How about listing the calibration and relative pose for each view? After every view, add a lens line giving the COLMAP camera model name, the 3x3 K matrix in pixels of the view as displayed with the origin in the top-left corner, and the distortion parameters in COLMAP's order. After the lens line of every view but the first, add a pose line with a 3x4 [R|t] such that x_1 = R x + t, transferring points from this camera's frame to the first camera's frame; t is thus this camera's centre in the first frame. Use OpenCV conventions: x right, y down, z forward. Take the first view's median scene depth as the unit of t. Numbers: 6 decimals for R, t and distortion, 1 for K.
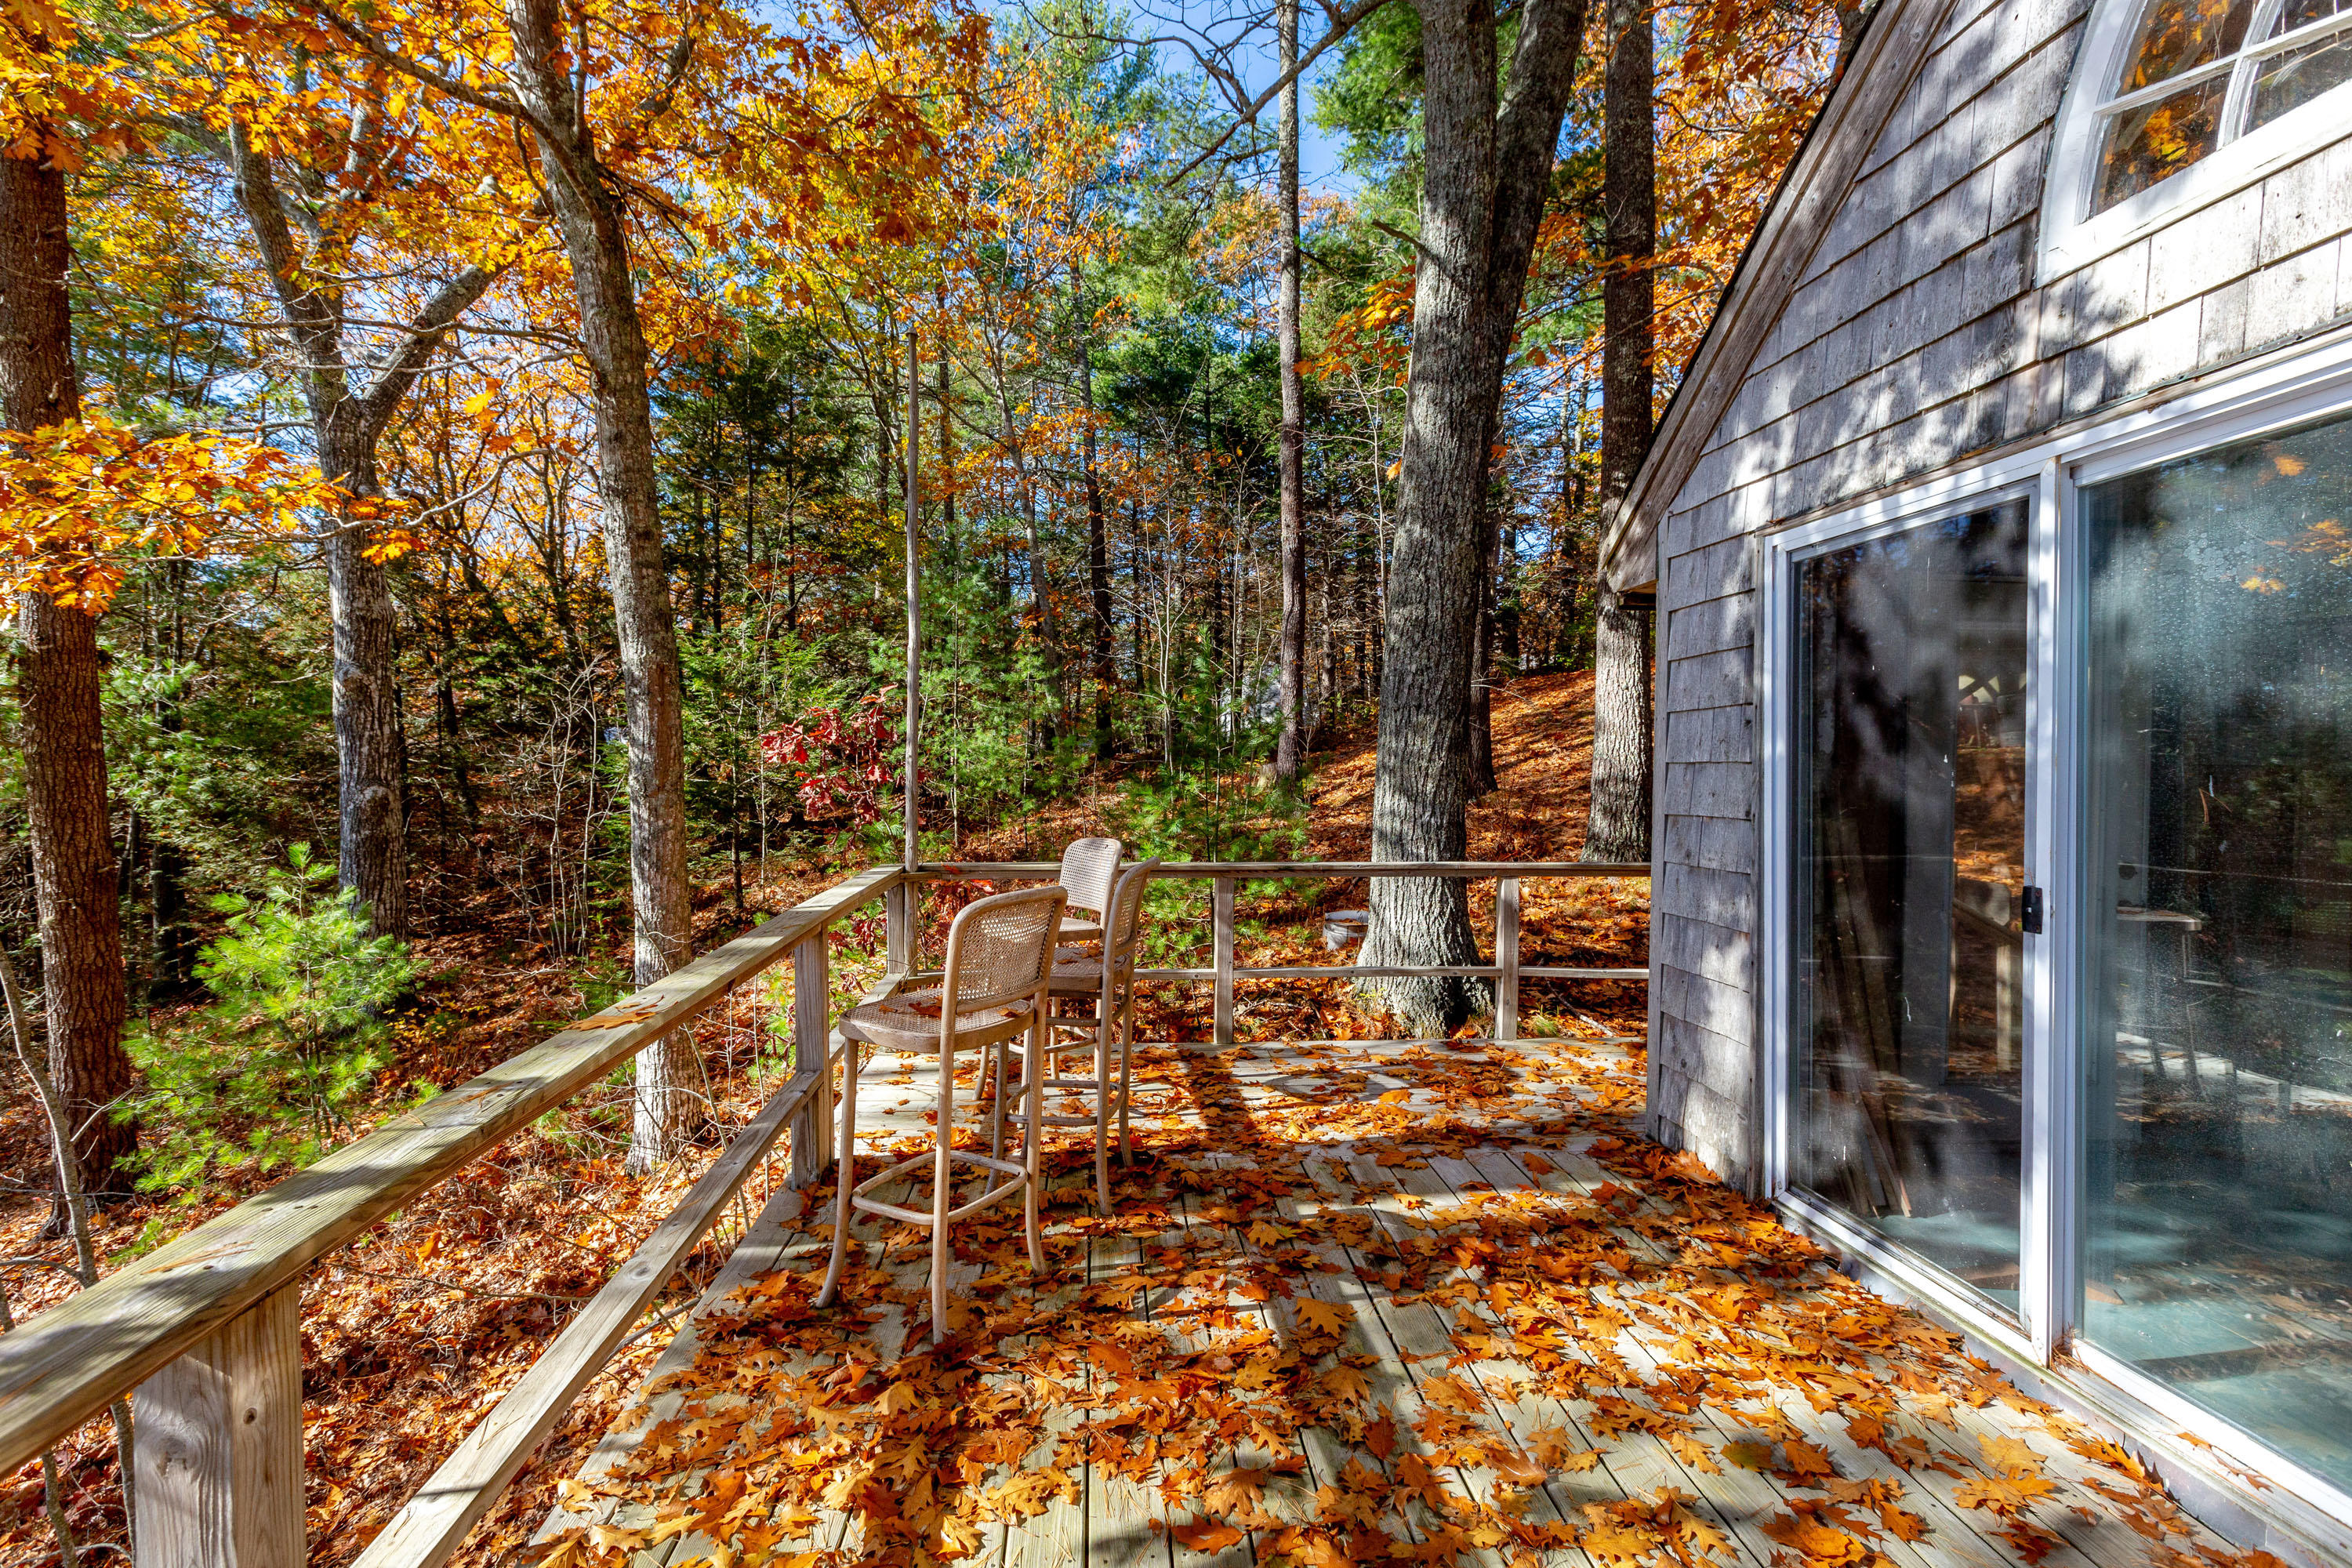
lens RADIAL K [[1047.5, 0, 1178.3], [0, 1047.5, 775.3], [0, 0, 1]] dist [-0.000076, -0.000205]
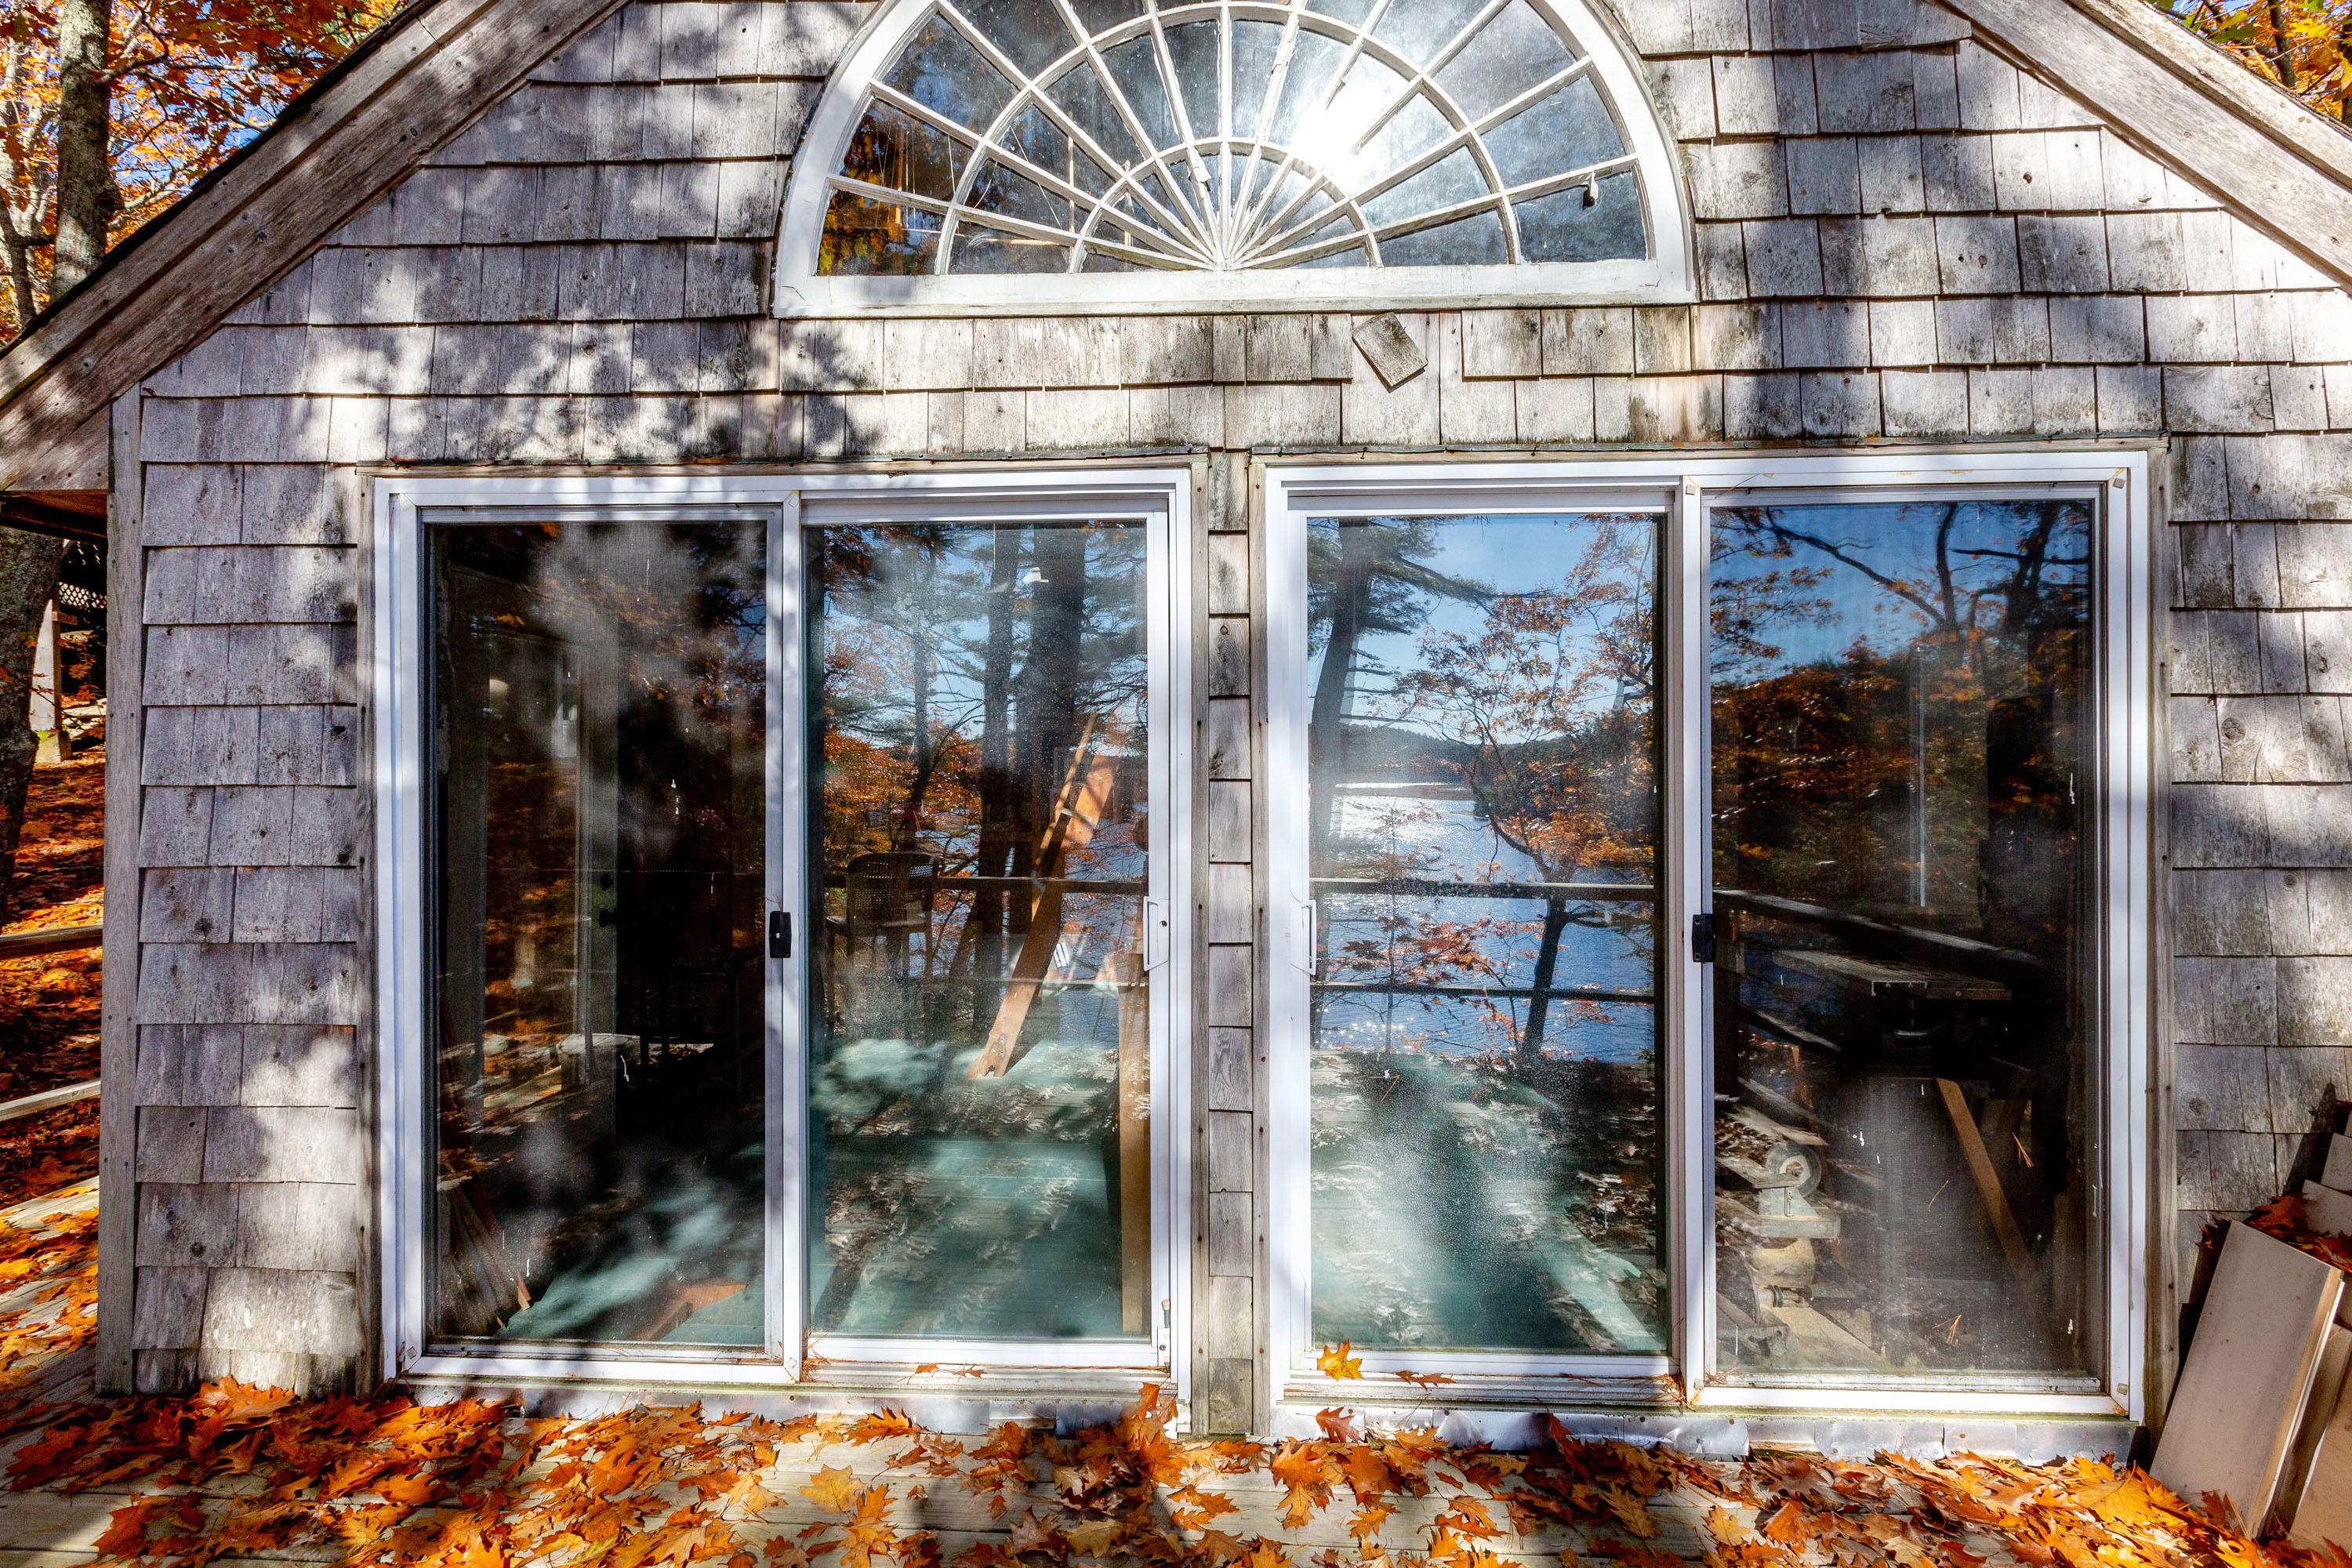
lens RADIAL K [[1047.5, 0, 1175.7], [0, 1047.5, 782.8], [0, 0, 1]] dist [-0.000076, -0.000205]
pose [[0.125516, -0.002763, 0.992088, -0.112011], [0.007708, 0.999969, 0.001810, -0.014216], [-0.992062, 0.007420, 0.125533, 0.418071]]
